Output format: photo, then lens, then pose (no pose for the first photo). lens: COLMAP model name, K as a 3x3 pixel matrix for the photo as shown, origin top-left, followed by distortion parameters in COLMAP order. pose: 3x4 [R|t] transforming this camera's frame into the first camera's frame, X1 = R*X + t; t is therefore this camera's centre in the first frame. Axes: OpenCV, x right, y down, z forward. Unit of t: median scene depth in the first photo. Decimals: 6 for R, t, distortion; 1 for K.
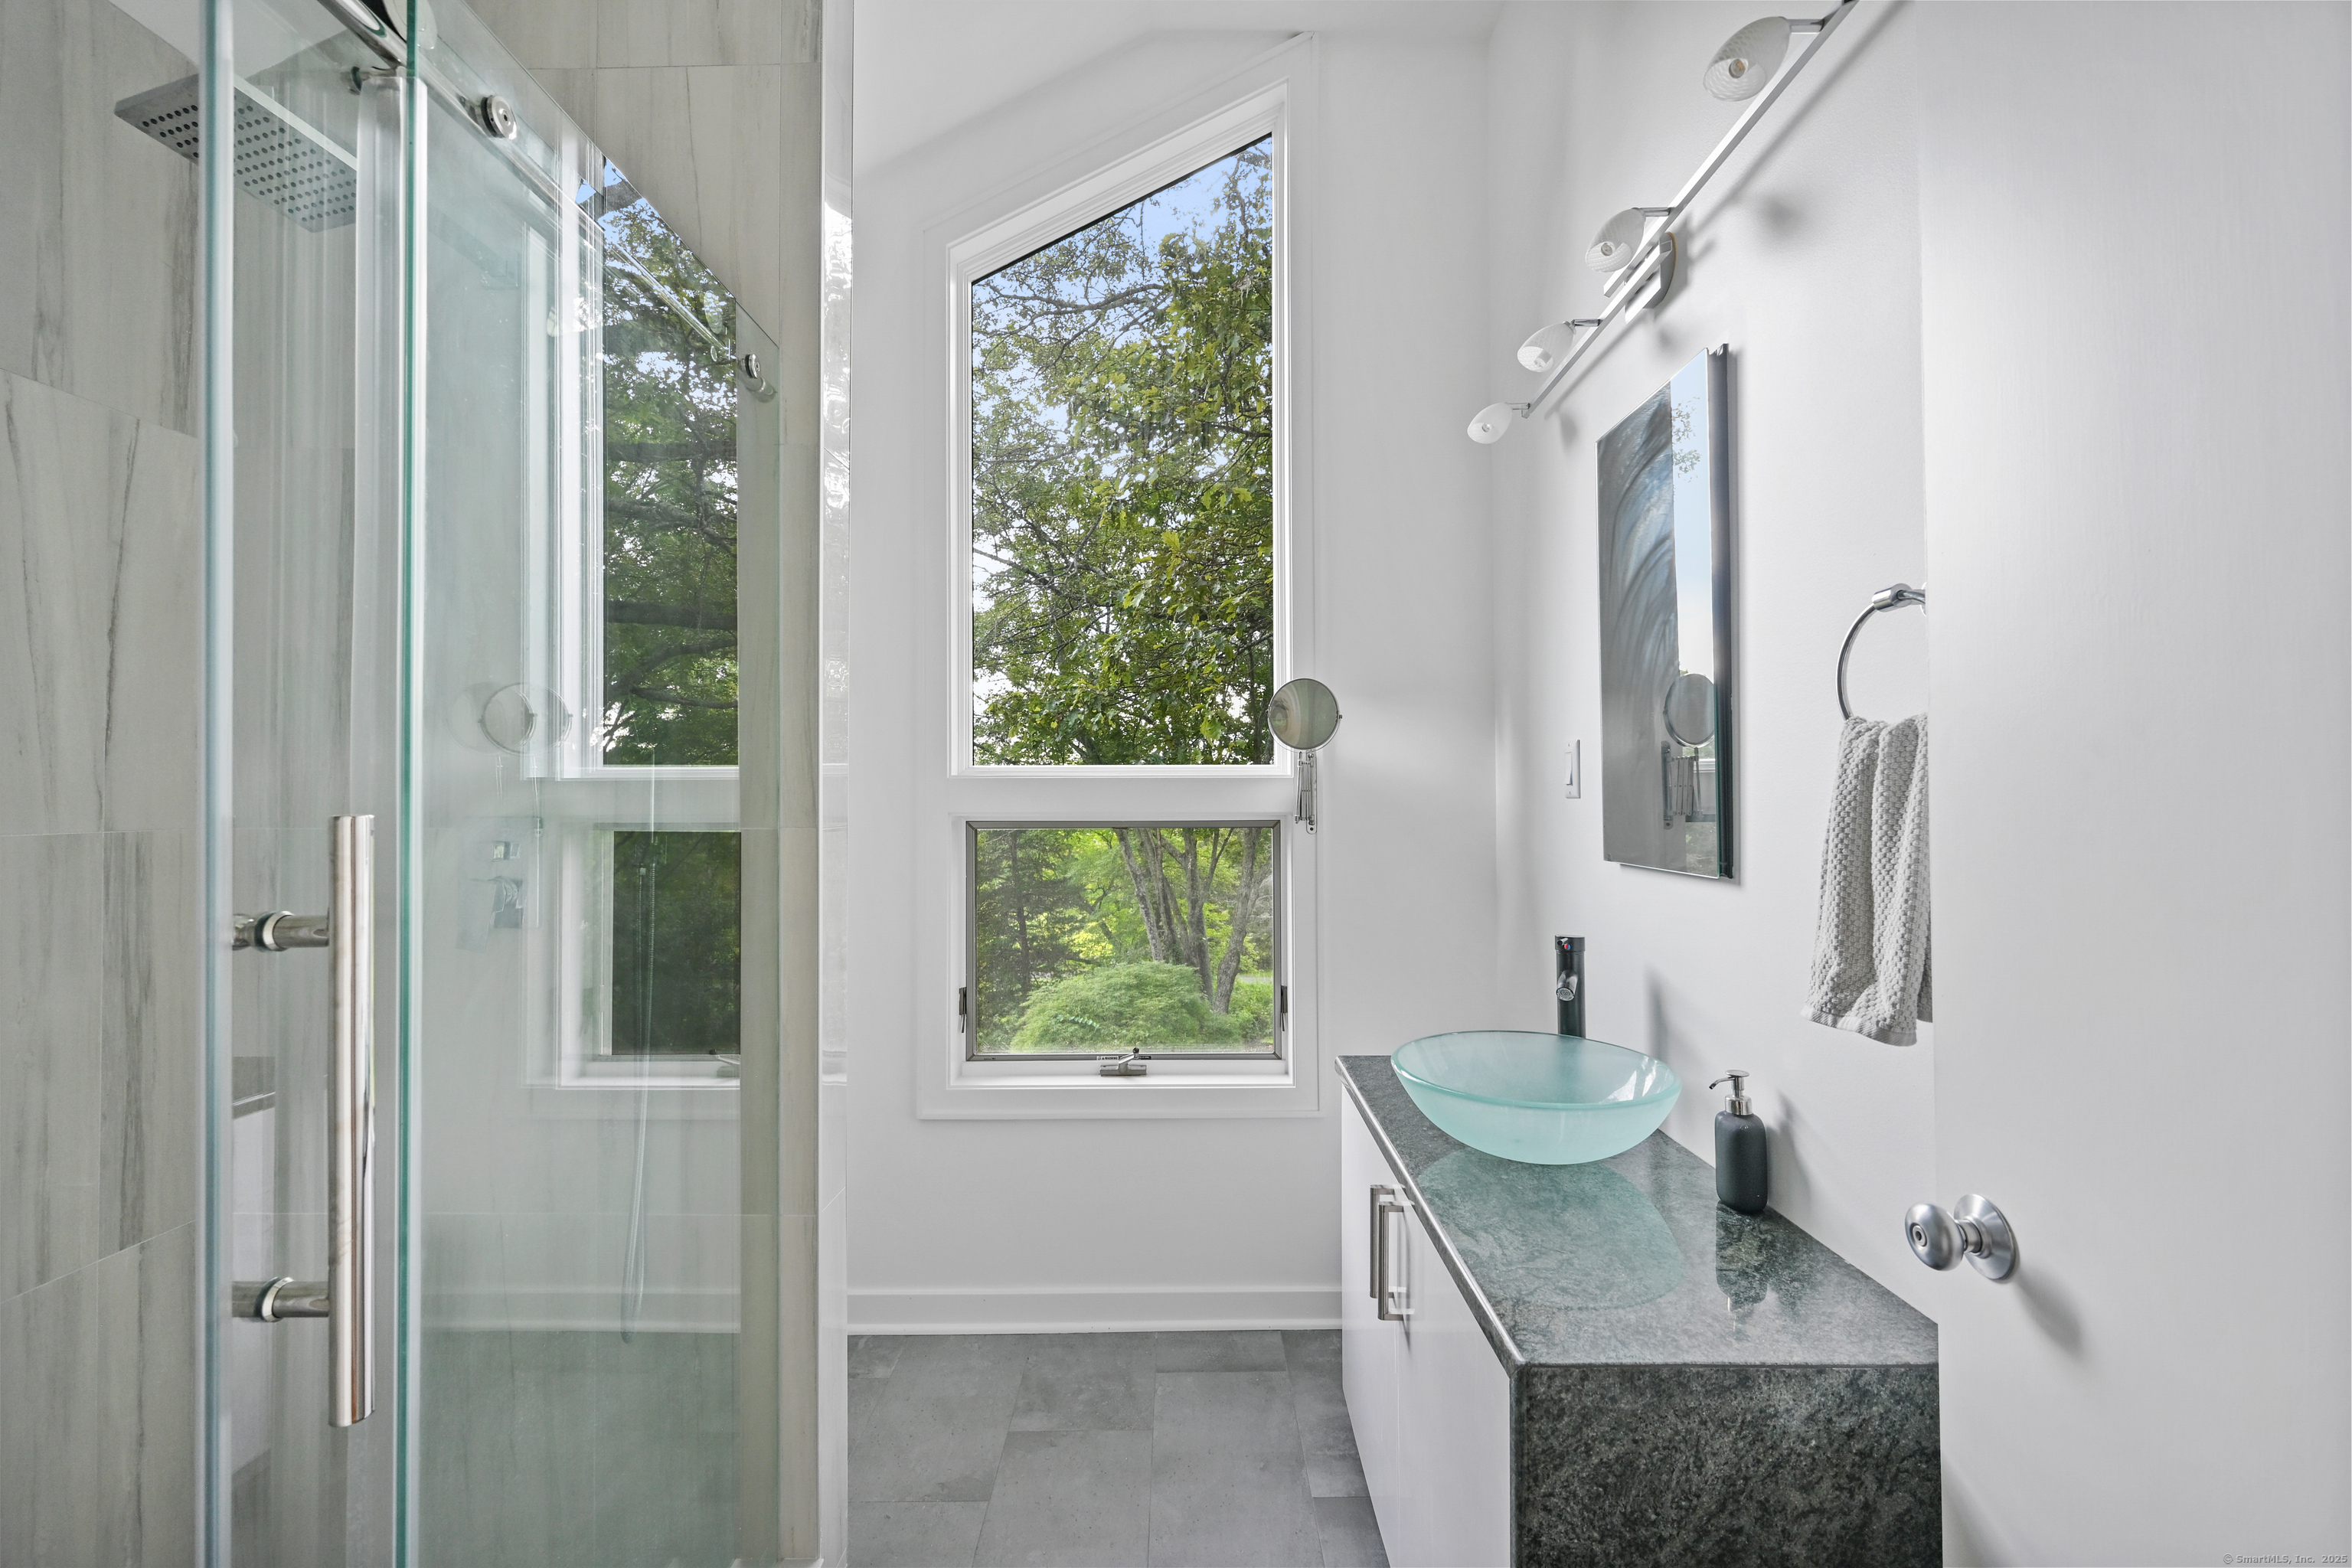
lens RADIAL K [[1017.0, 0, 1180.0], [0, 1017.0, 782.1], [0, 0, 1]] dist [0.008773, 0.000607]
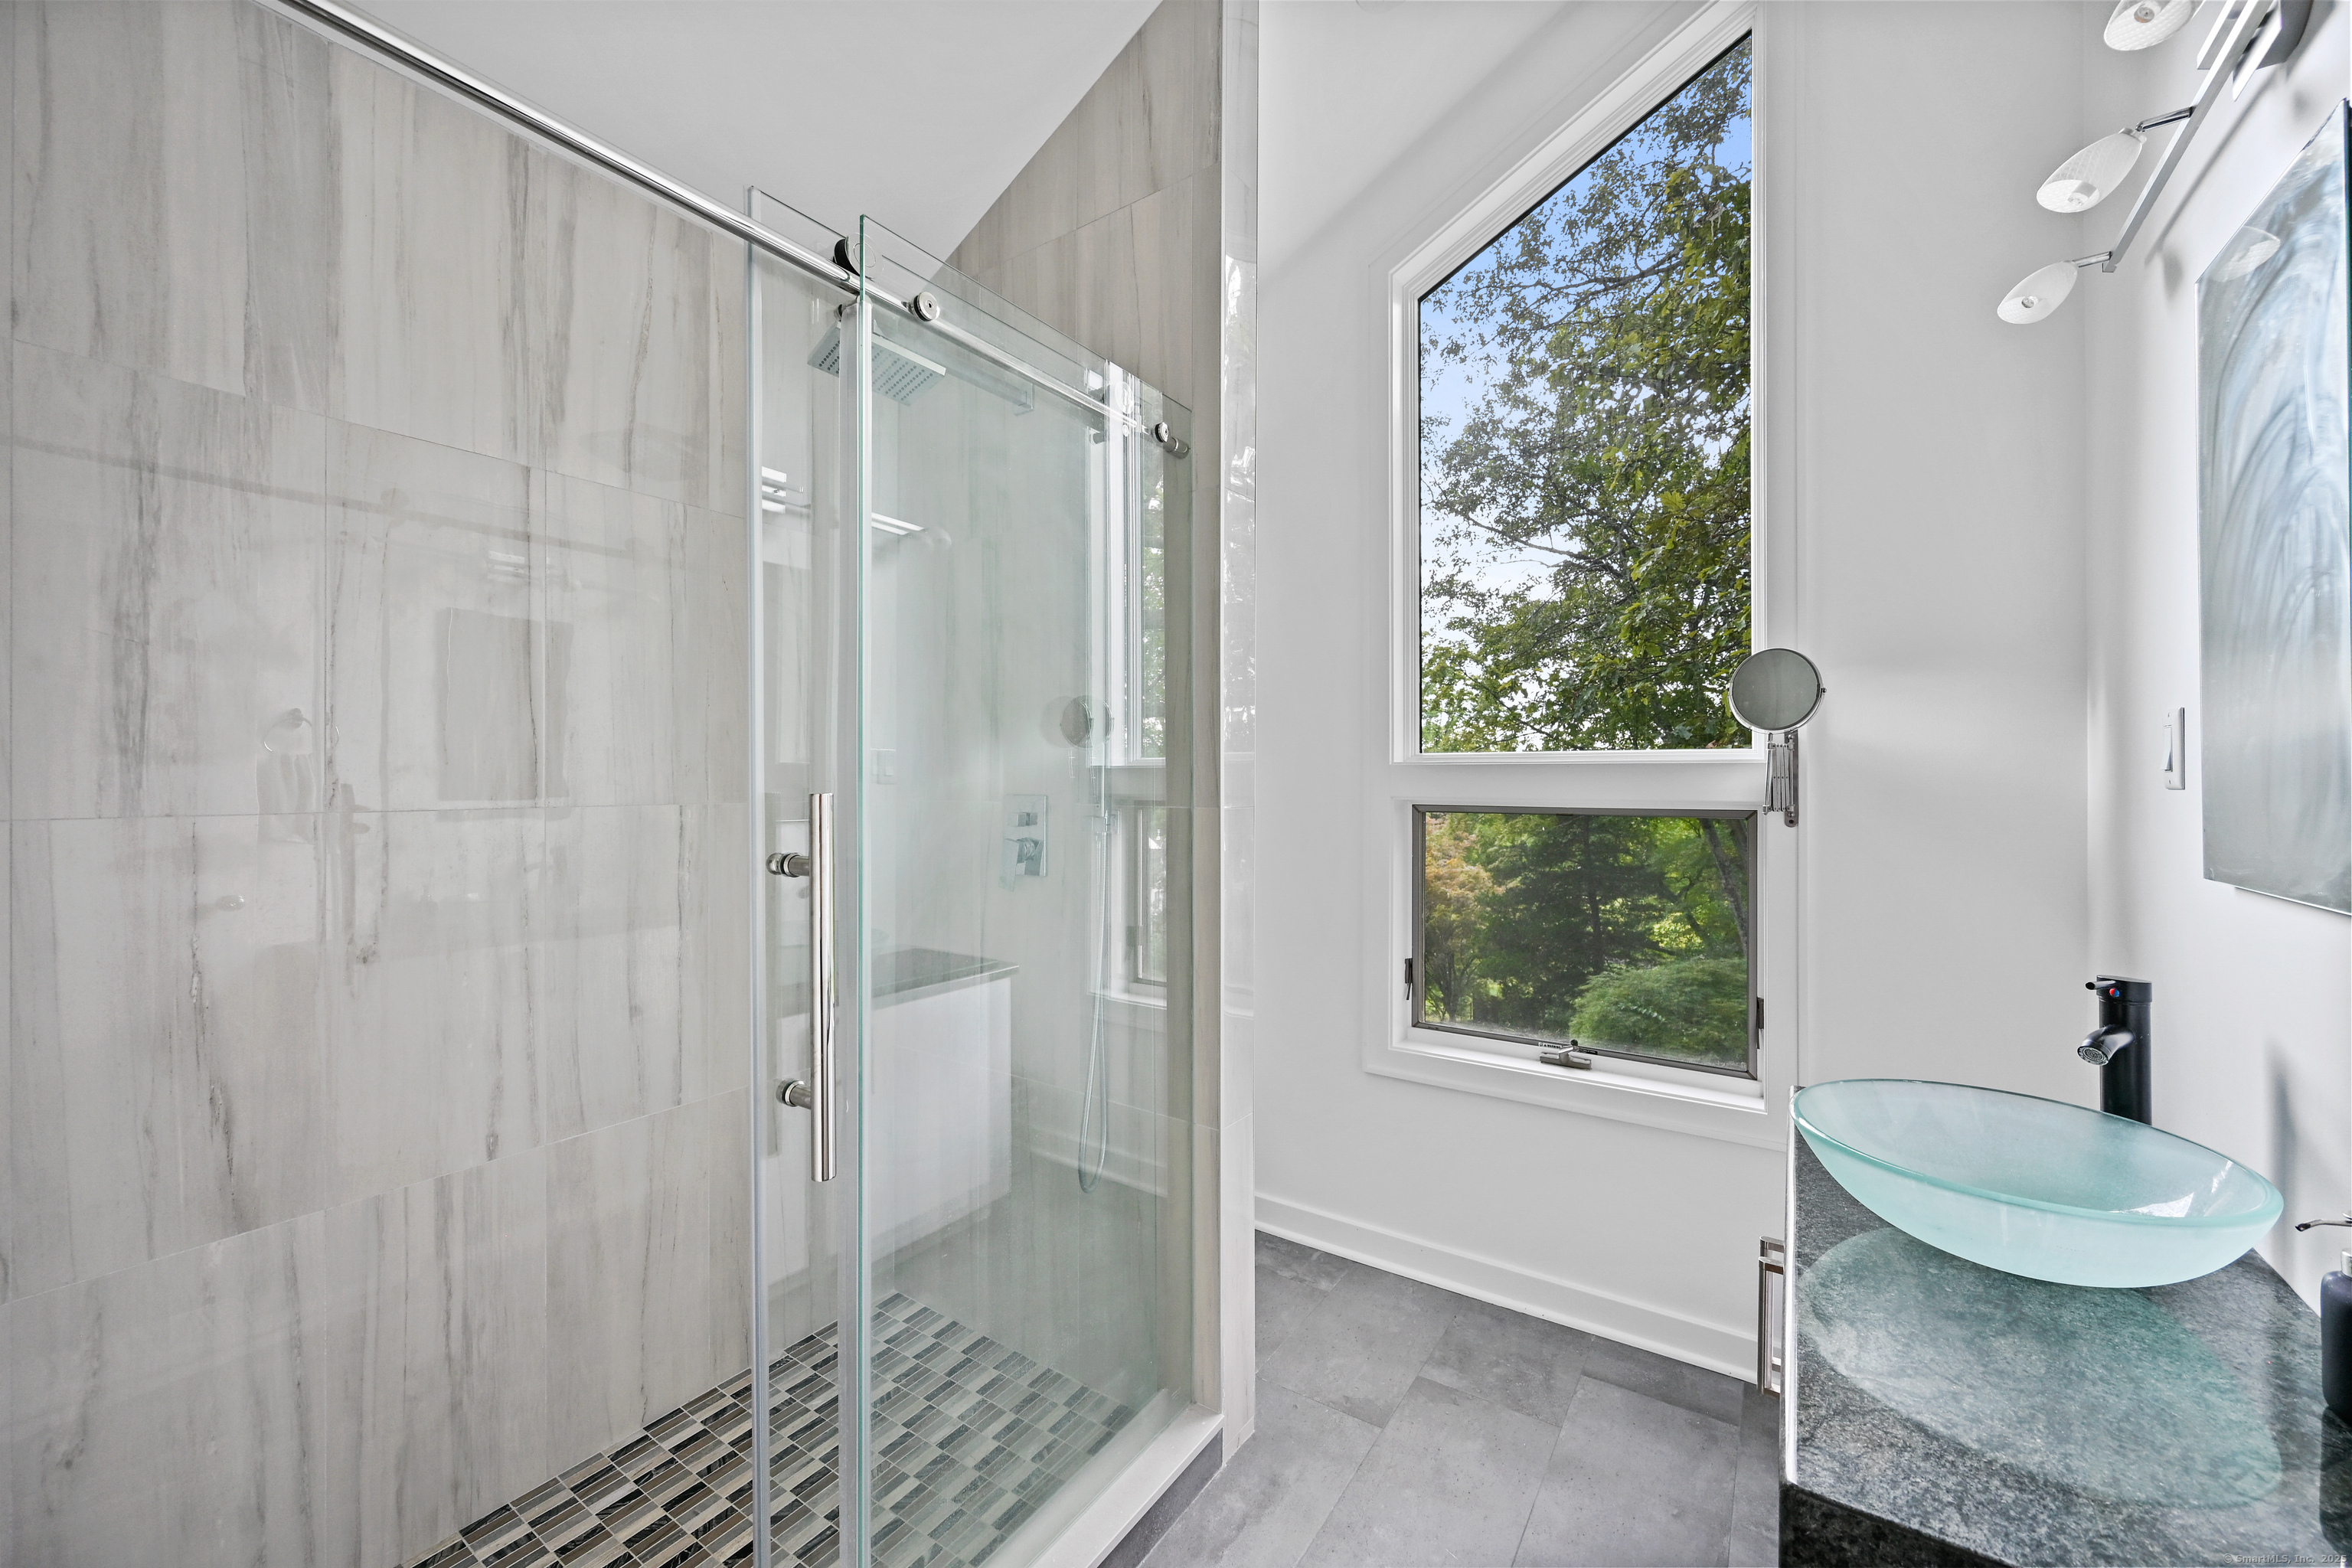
lens RADIAL K [[929.7, 0, 1173.1], [0, 929.7, 779.9], [0, 0, 1]] dist [0.010550, -0.000019]
pose [[0.824994, 0.004680, -0.565122, 0.155384], [0.003024, 0.999915, 0.012695, -0.001432], [0.565134, -0.012182, 0.824909, 0.048992]]
